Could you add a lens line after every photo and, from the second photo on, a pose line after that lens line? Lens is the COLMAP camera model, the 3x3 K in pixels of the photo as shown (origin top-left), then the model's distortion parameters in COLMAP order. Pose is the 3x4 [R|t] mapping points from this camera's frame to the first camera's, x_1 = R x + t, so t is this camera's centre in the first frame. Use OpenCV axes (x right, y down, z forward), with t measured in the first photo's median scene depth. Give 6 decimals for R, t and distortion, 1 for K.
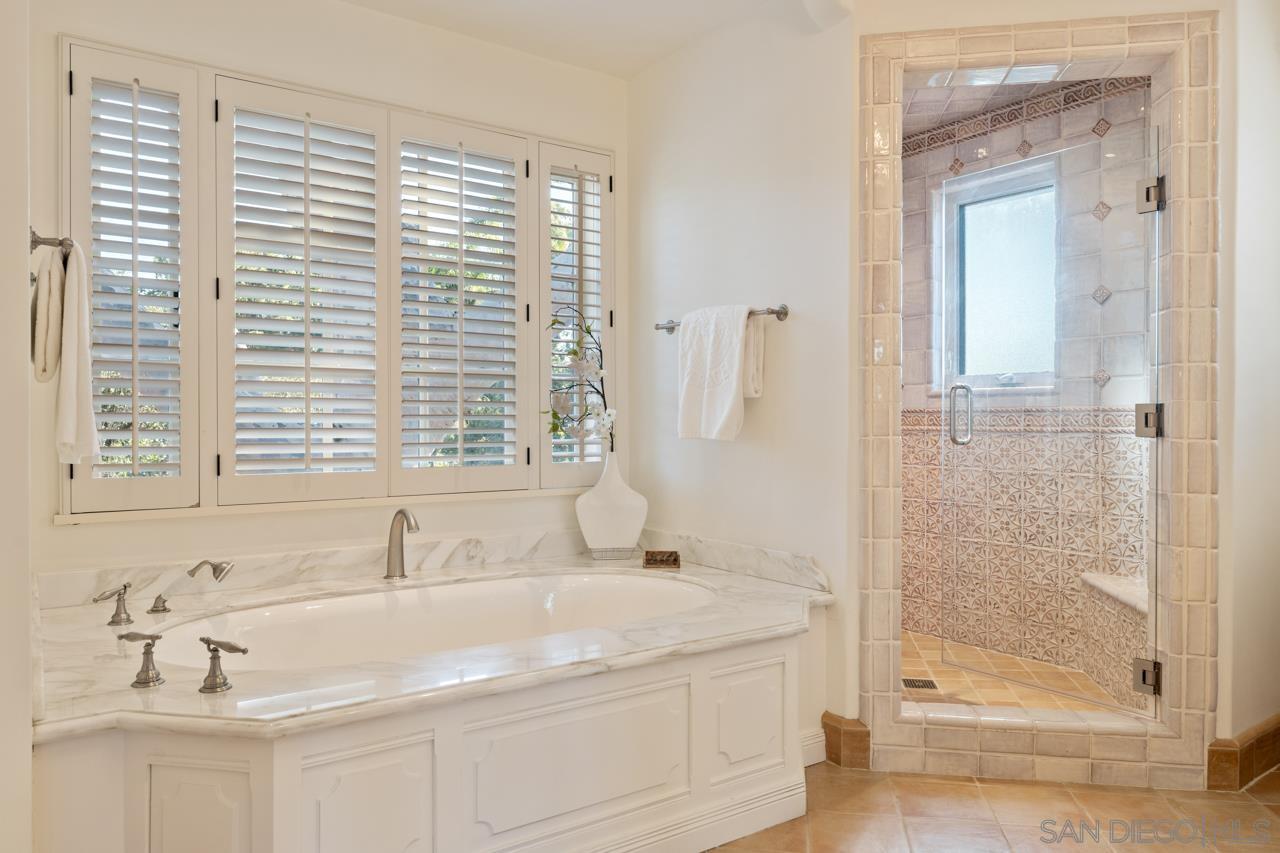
lens RADIAL K [[878.3, 0, 639.7], [0, 878.3, 427.1], [0, 0, 1]] dist [-0.002636, 0.005918]
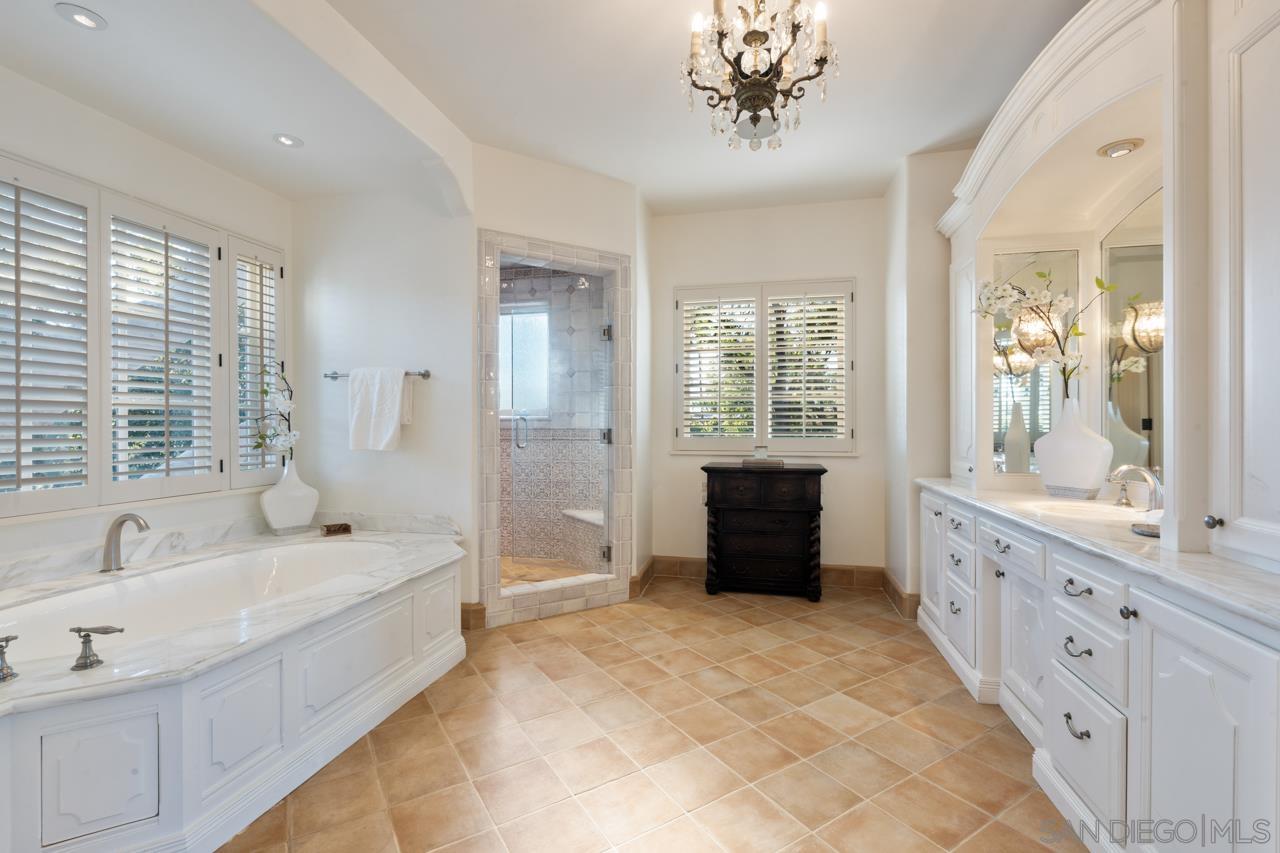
lens RADIAL K [[568.4, 0, 641.6], [0, 568.4, 426.4], [0, 0, 1]] dist [-0.003576, 0.000248]
pose [[0.741972, -0.004215, 0.670417, -0.270649], [0.005425, 0.999985, 0.000283, -0.028986], [-0.670409, 0.003426, 0.741984, -0.096094]]
